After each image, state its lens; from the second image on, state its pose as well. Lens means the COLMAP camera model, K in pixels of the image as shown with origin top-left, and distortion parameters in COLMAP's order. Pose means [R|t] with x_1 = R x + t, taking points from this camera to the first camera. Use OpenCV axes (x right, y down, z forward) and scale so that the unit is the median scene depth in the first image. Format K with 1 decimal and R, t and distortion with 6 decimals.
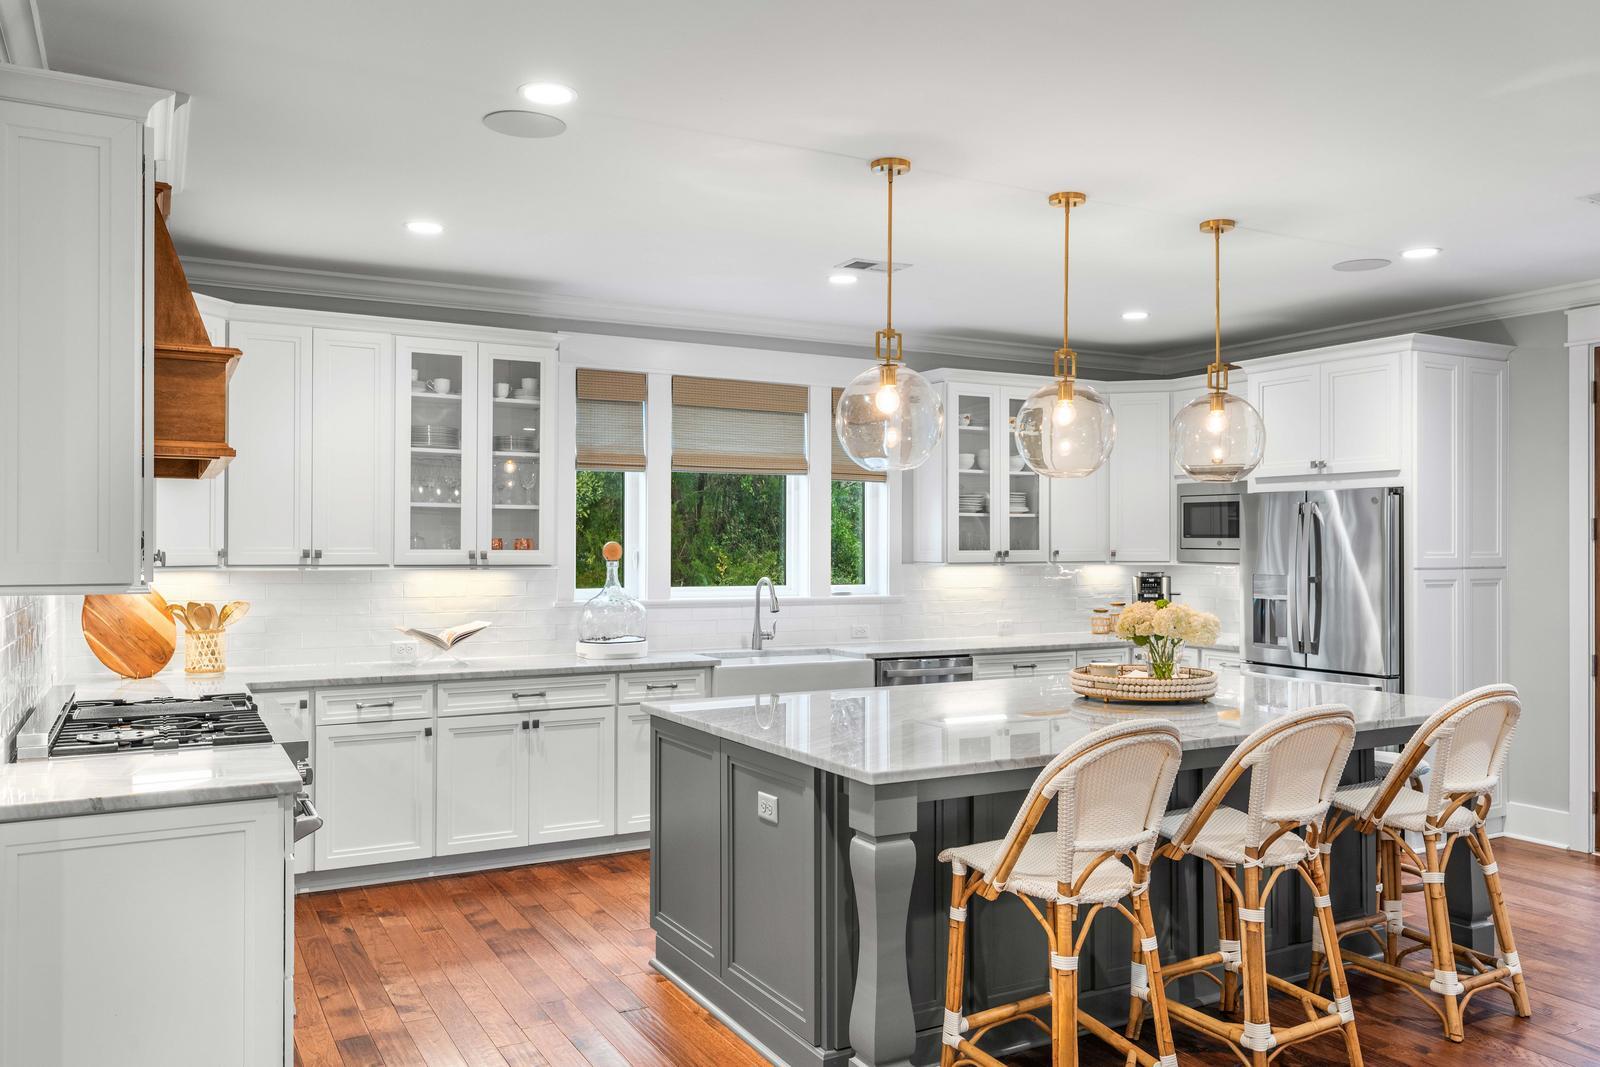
lens RADIAL K [[1199.7, 0, 797.1], [0, 1199.7, 537.4], [0, 0, 1]] dist [-0.003490, 0.003627]
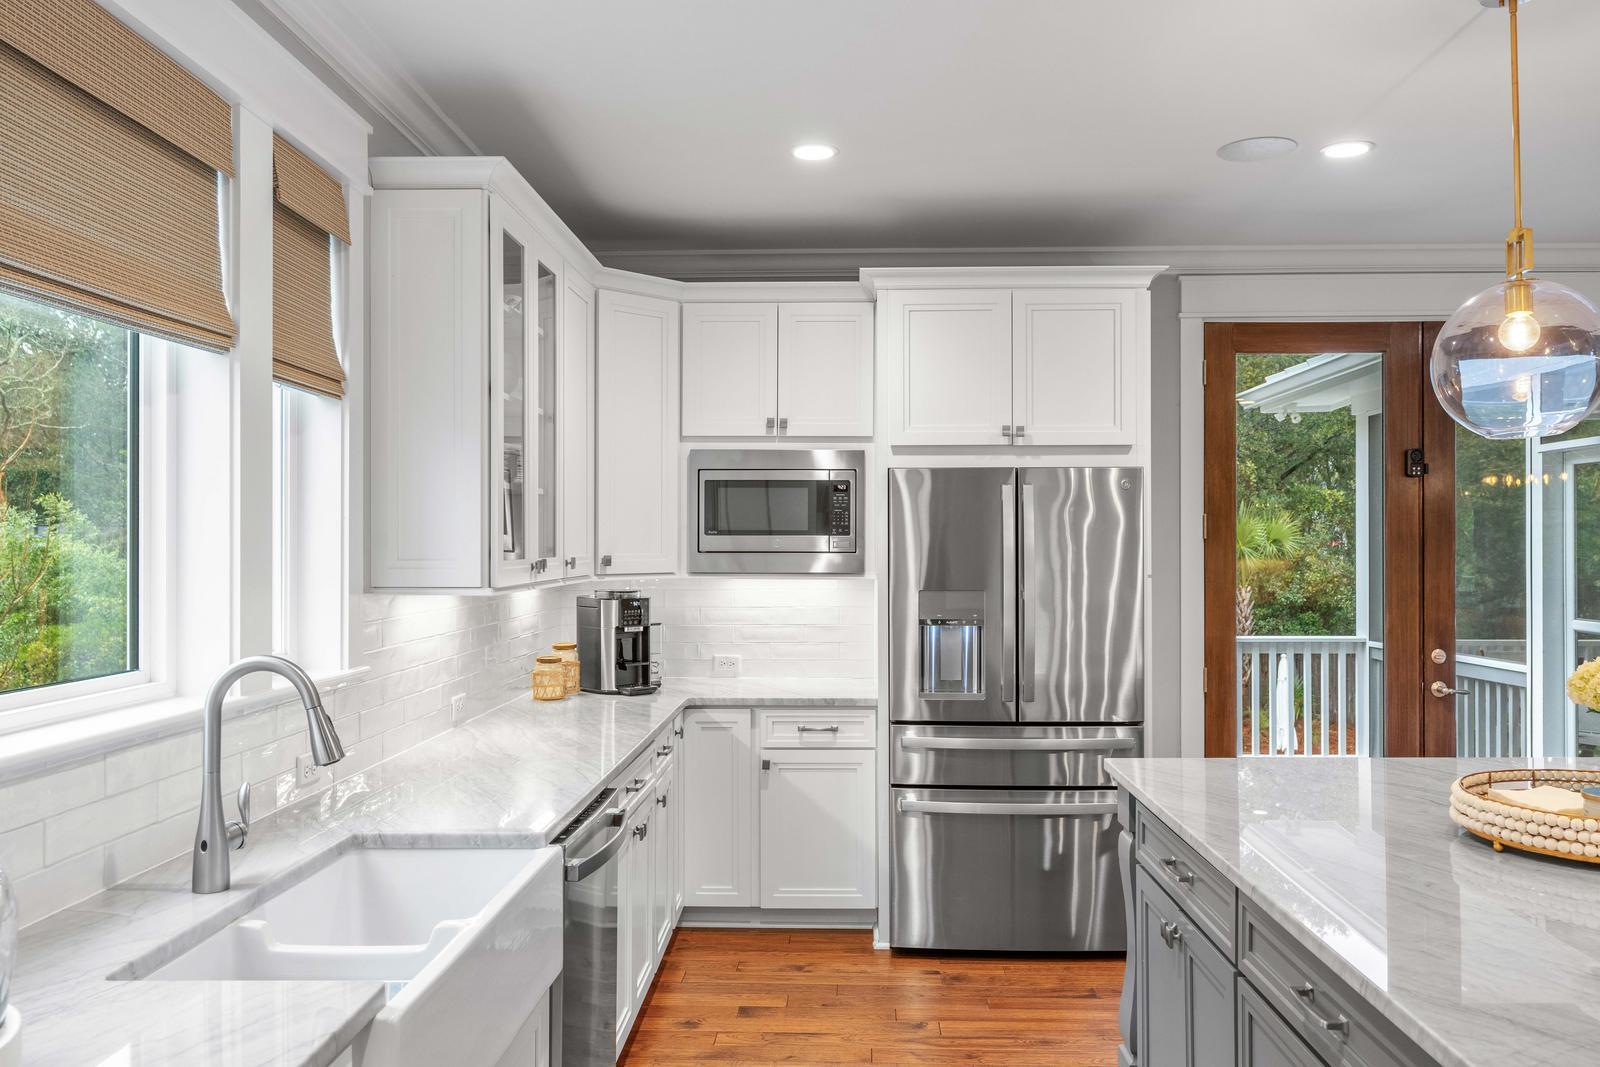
lens RADIAL K [[1199.7, 0, 801.4], [0, 1199.7, 531.2], [0, 0, 1]] dist [-0.003490, 0.003627]
pose [[0.511580, 0.006753, 0.859209, -0.217054], [-0.002255, 0.999976, -0.006517, 0.002568], [-0.859233, 0.001397, 0.511583, 0.688474]]
